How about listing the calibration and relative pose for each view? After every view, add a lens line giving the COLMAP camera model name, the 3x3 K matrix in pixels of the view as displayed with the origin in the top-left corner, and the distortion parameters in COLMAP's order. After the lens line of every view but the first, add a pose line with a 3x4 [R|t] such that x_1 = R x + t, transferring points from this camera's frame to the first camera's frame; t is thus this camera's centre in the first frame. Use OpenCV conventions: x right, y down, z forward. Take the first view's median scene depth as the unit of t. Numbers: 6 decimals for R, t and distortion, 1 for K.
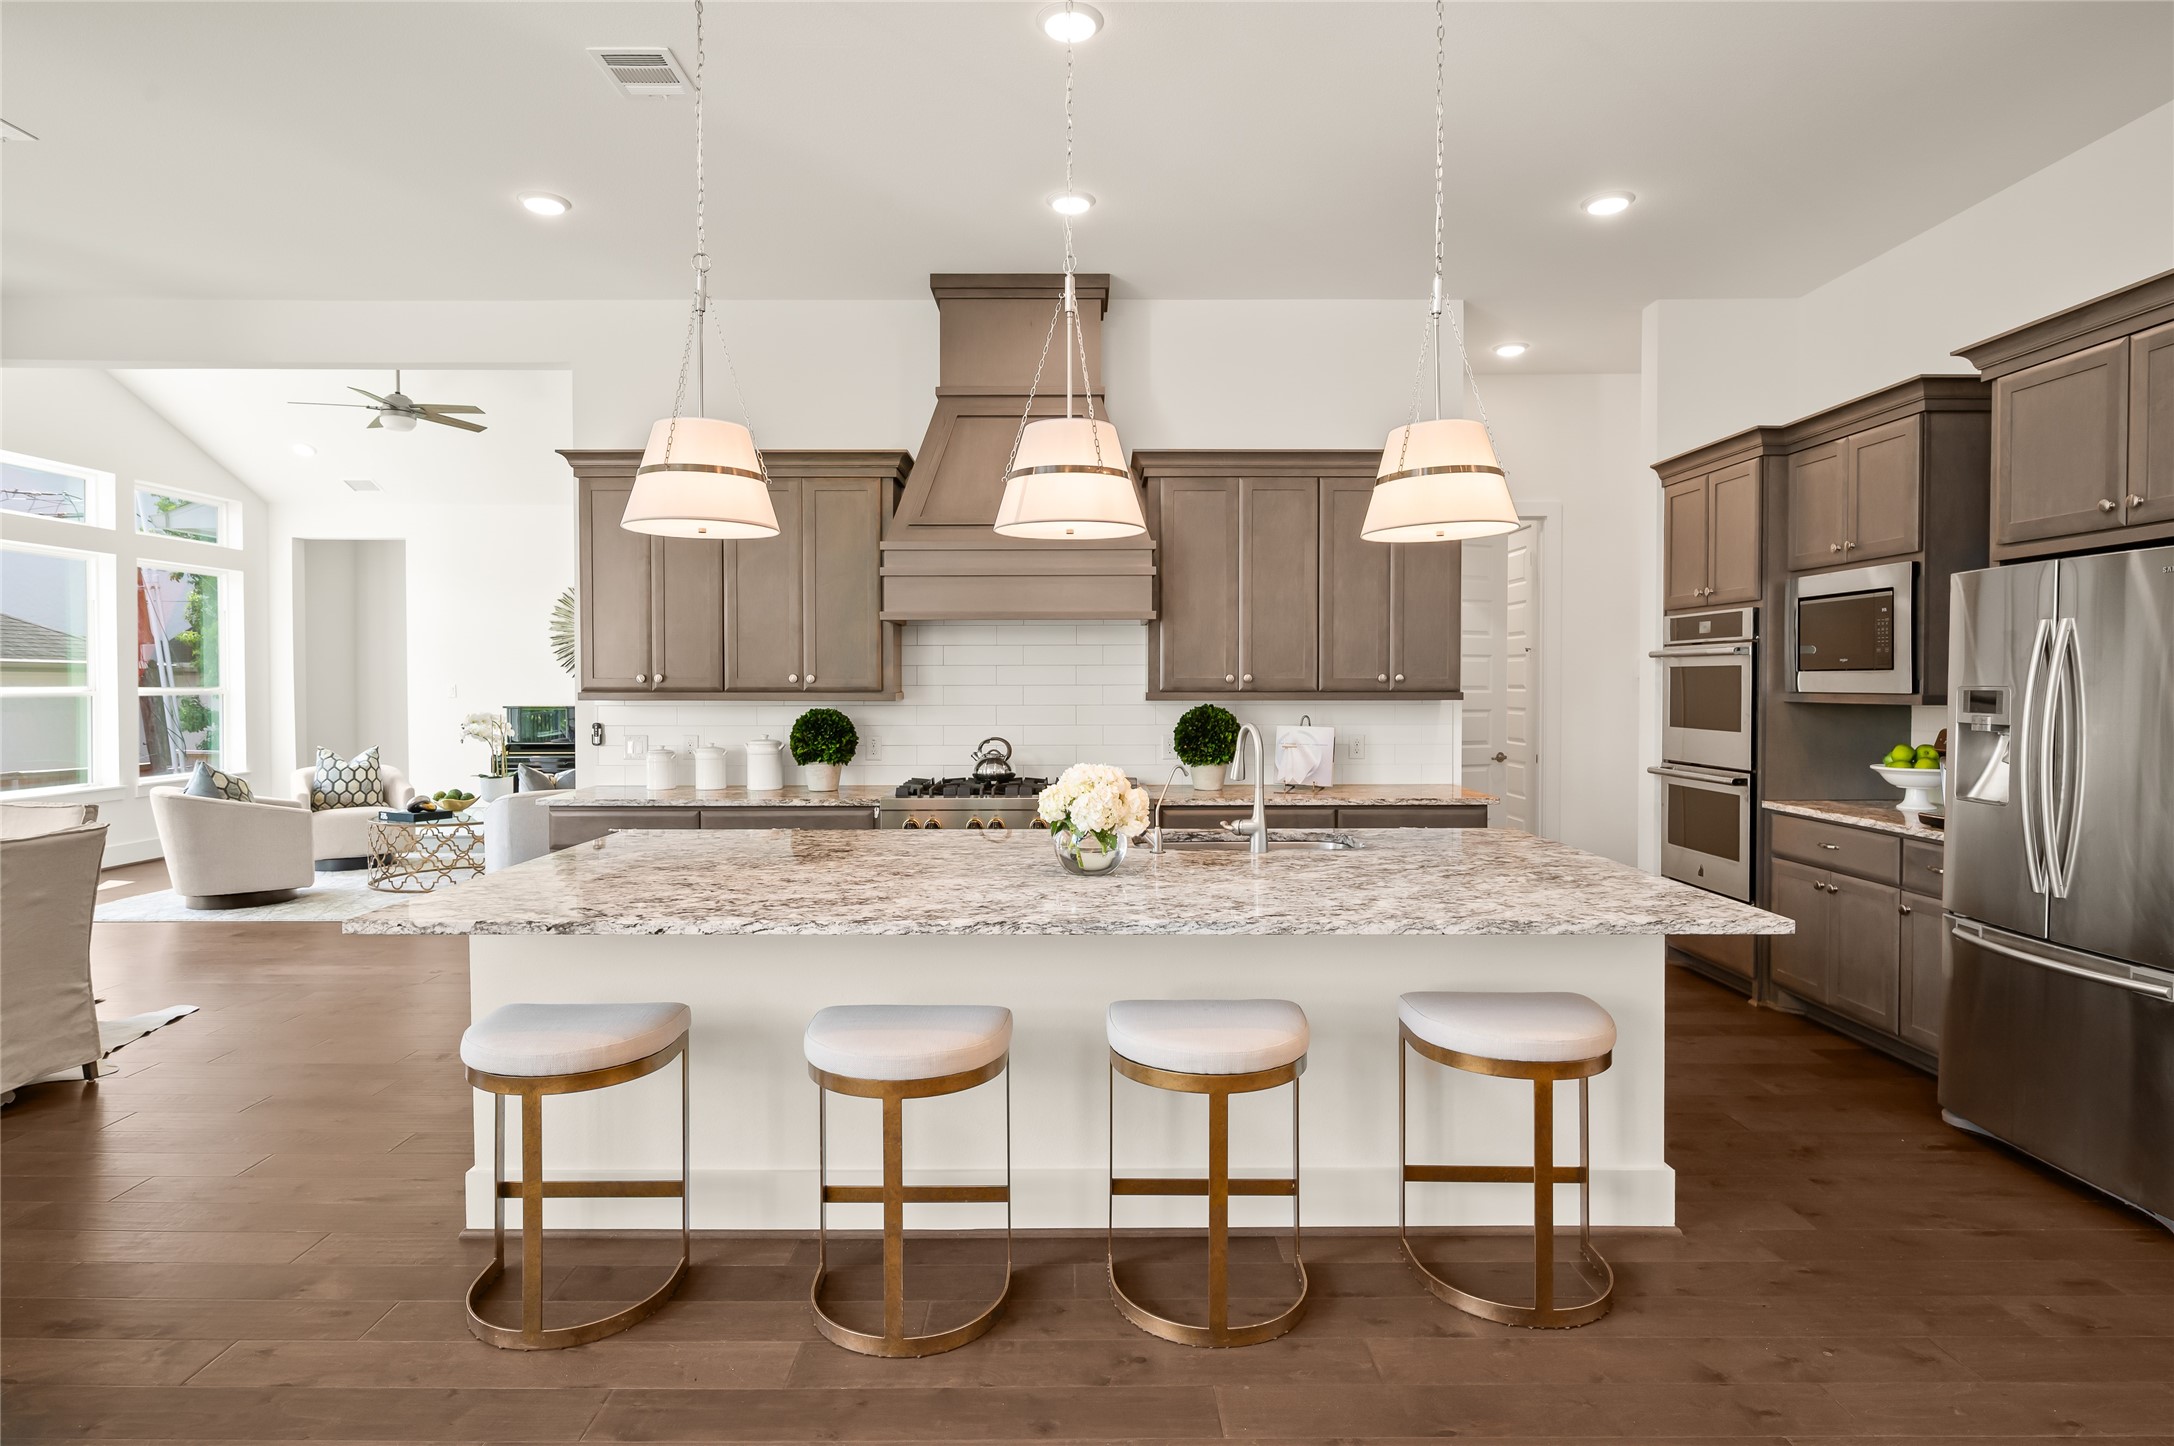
lens RADIAL K [[1156.4, 0, 1072.1], [0, 1156.4, 700.6], [0, 0, 1]] dist [-0.005320, 0.000496]
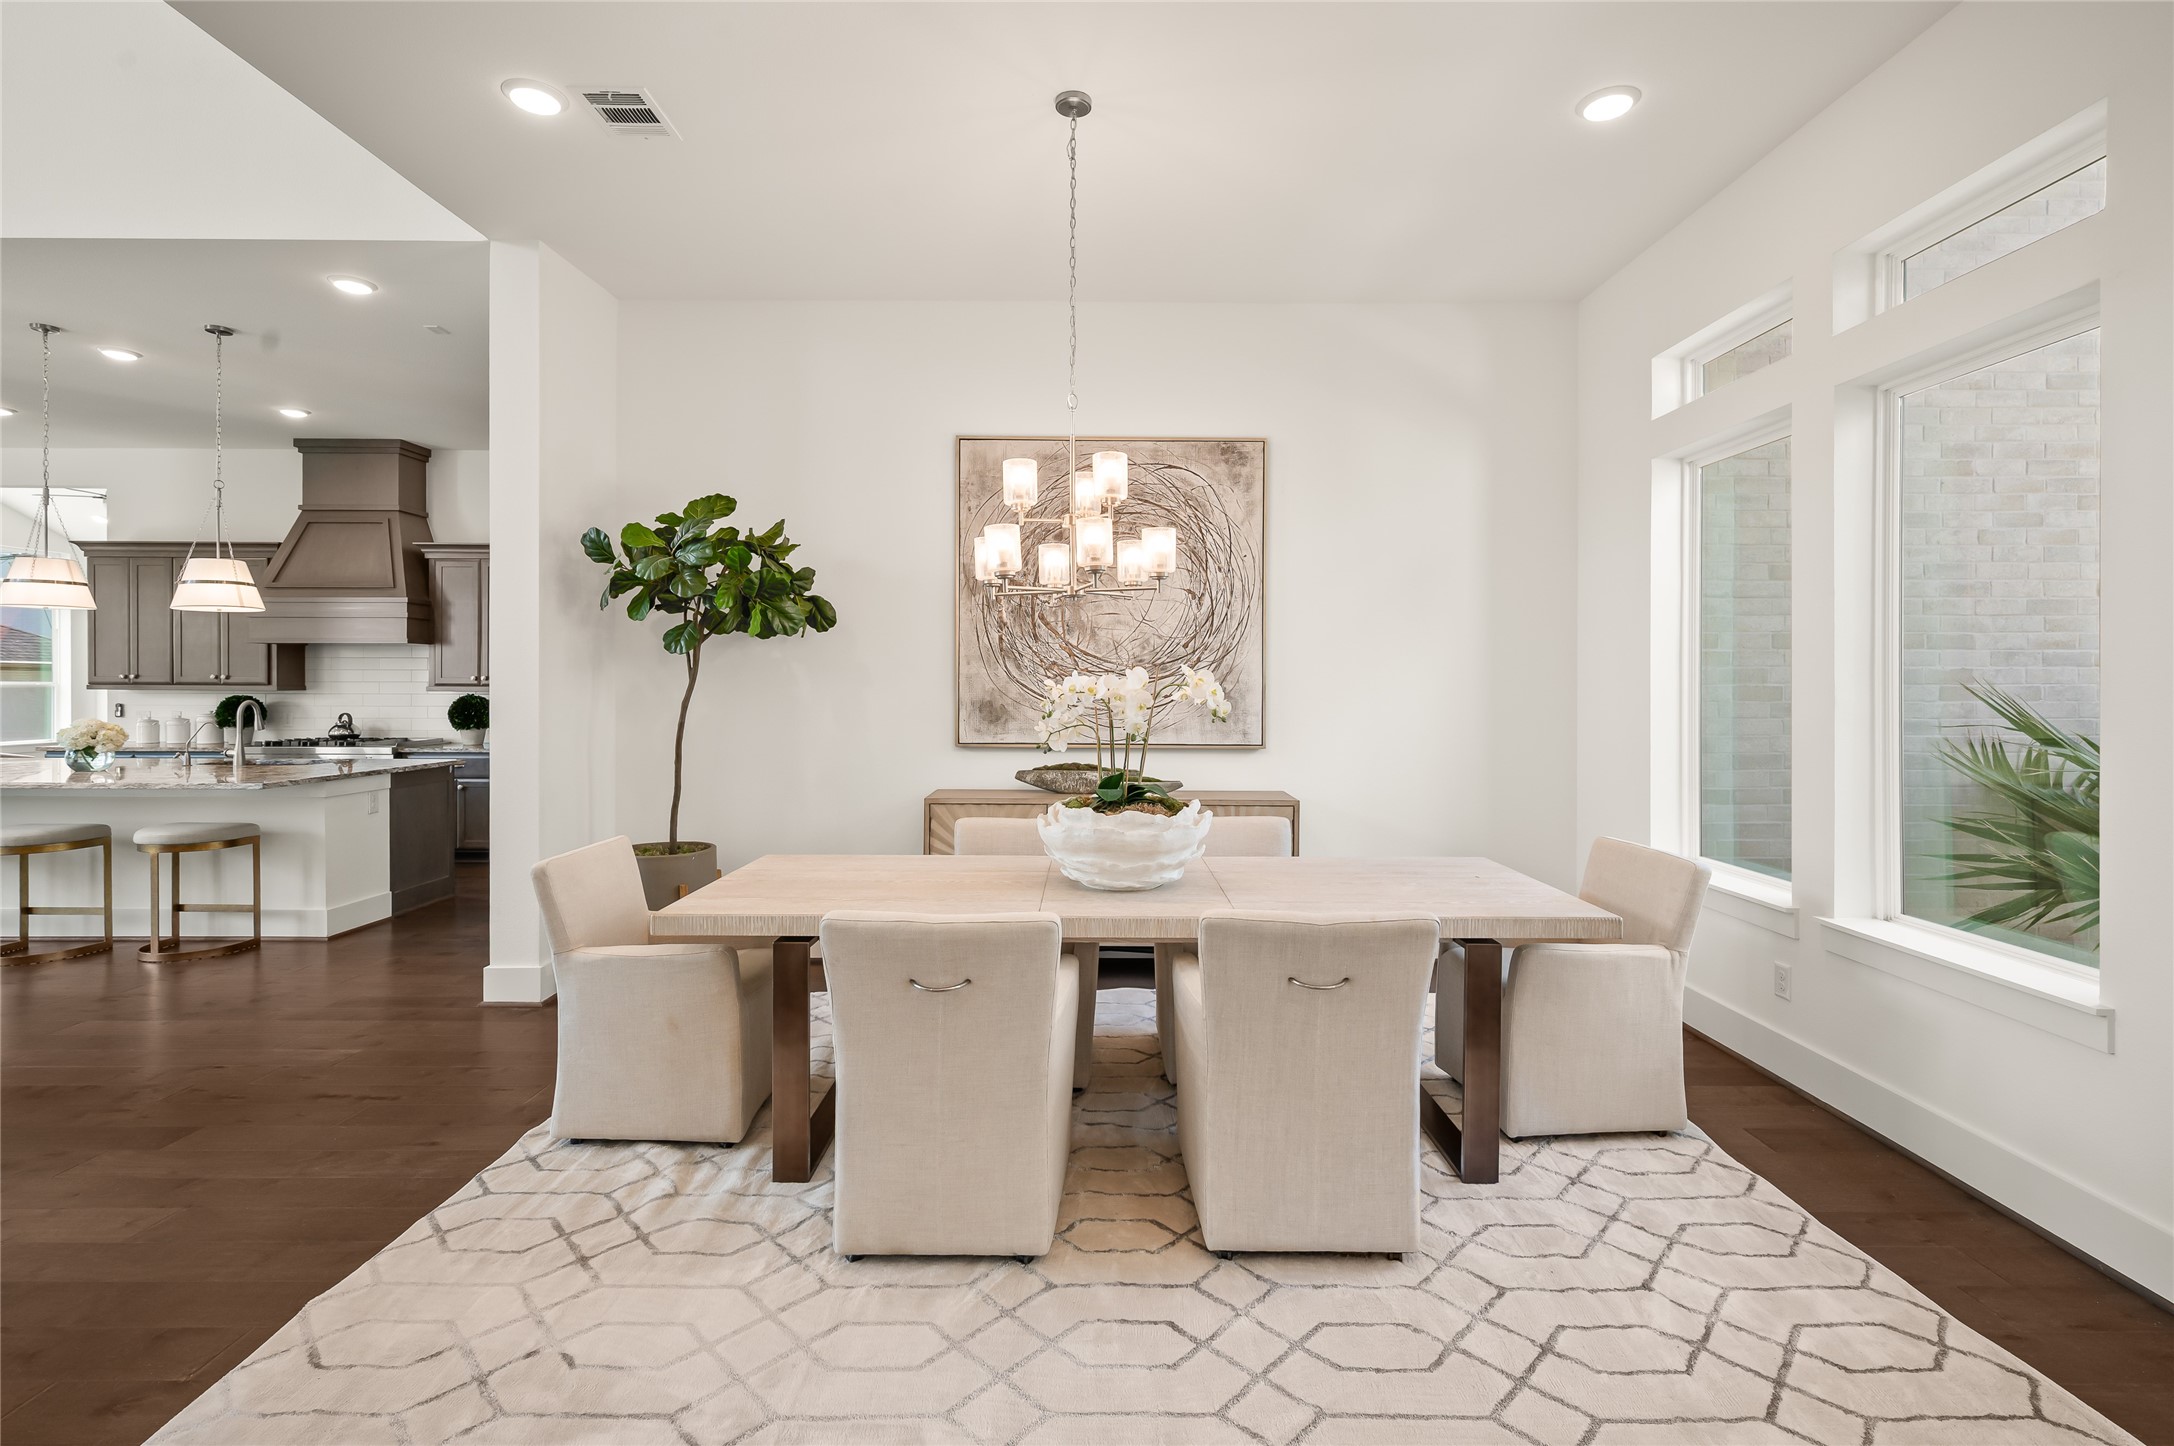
lens RADIAL K [[987.9, 0, 1113.7], [0, 987.9, 693.2], [0, 0, 1]] dist [-0.004708, -0.000289]
pose [[0.999924, 0.006855, 0.010201, 1.017680], [-0.006771, 0.999943, -0.008279, 0.007489], [-0.010257, 0.008209, 0.999914, -0.433670]]
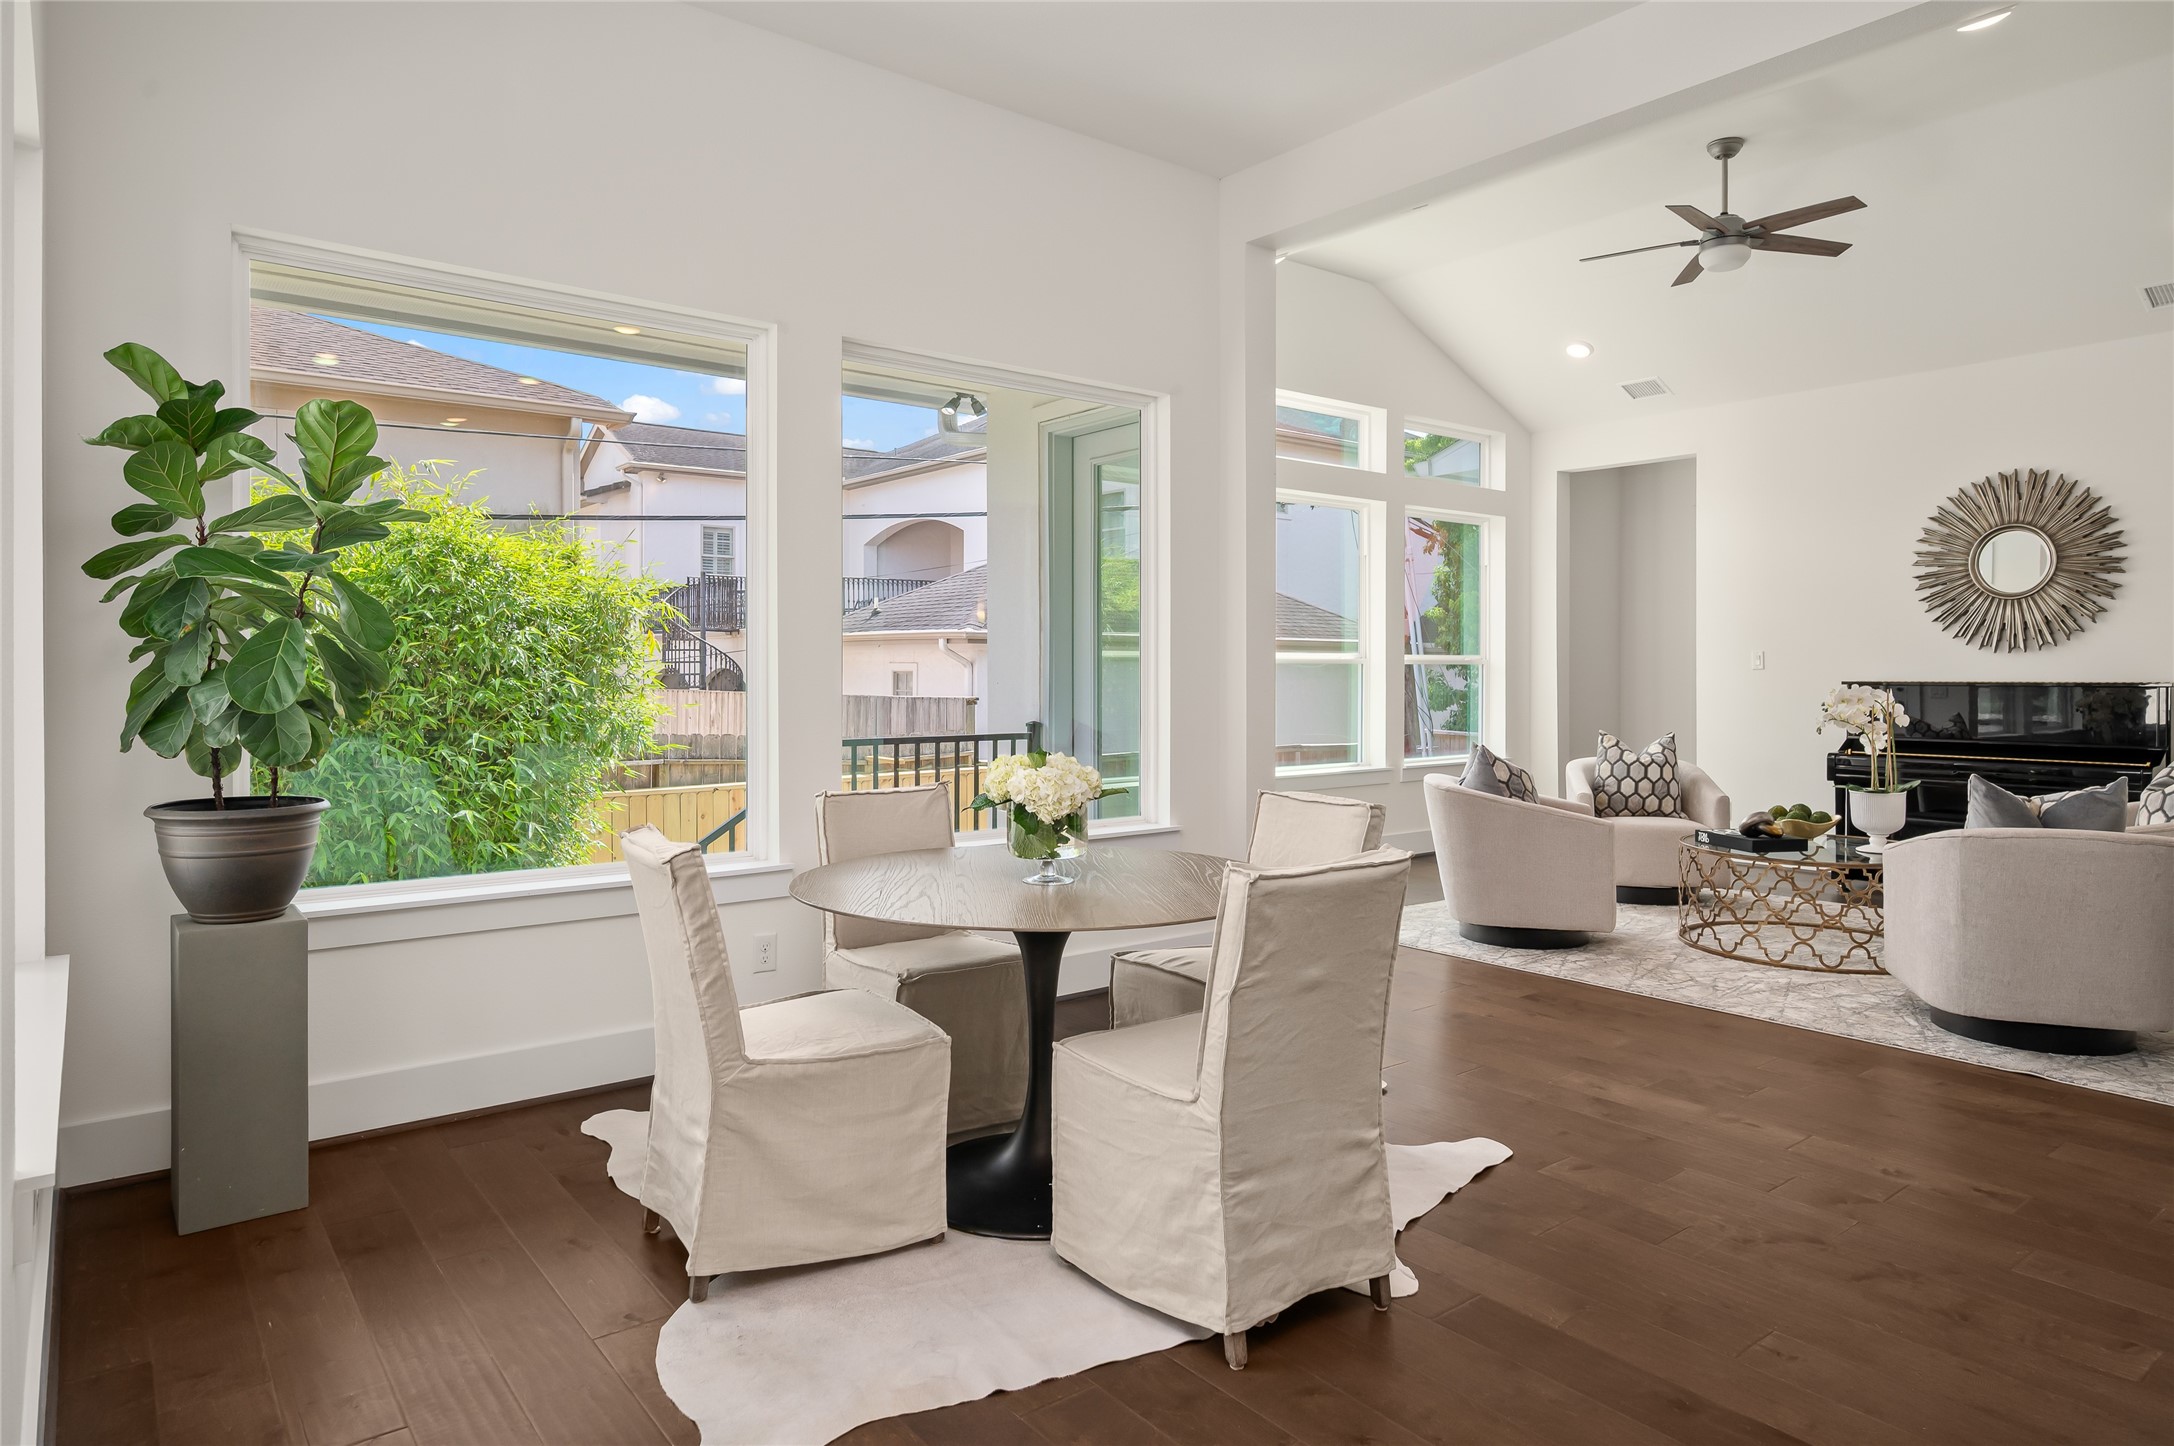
lens RADIAL K [[1288.7, 0, 1098.7], [0, 1288.7, 672.9], [0, 0, 1]] dist [-0.000149, -0.001482]
pose [[0.623122, 0.004153, -0.782113, -0.204271], [-0.014239, 0.999880, -0.006035, 0.012152], [0.781995, 0.014897, 0.623107, 0.226588]]
